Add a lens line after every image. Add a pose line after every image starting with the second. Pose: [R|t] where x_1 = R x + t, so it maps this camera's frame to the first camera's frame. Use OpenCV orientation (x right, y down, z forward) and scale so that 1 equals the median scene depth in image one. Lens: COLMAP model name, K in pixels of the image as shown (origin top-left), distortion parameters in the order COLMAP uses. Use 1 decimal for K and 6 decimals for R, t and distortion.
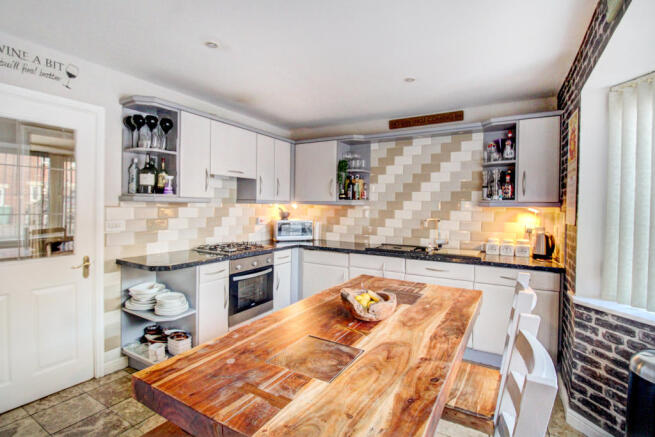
lens RADIAL K [[320.6, 0, 329.6], [0, 320.6, 209.8], [0, 0, 1]] dist [-0.000617, 0.000065]
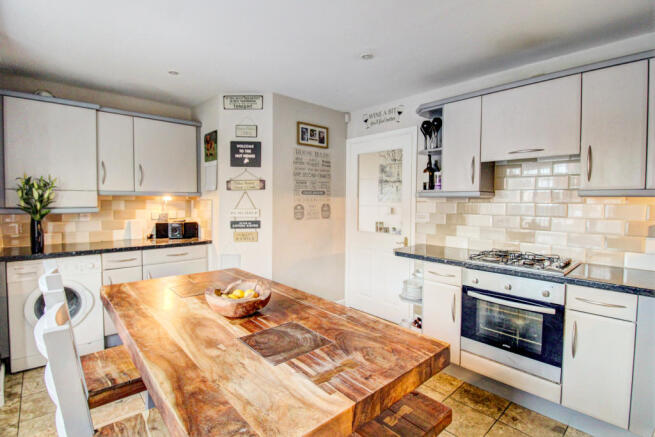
lens RADIAL K [[320.6, 0, 329.6], [0, 320.6, 209.8], [0, 0, 1]] dist [-0.000617, 0.000065]
pose [[-0.304719, 0.017523, -0.952281, 0.612472], [-0.018068, 0.999544, 0.024174, -0.002472], [0.952271, 0.024573, -0.304264, 1.002075]]
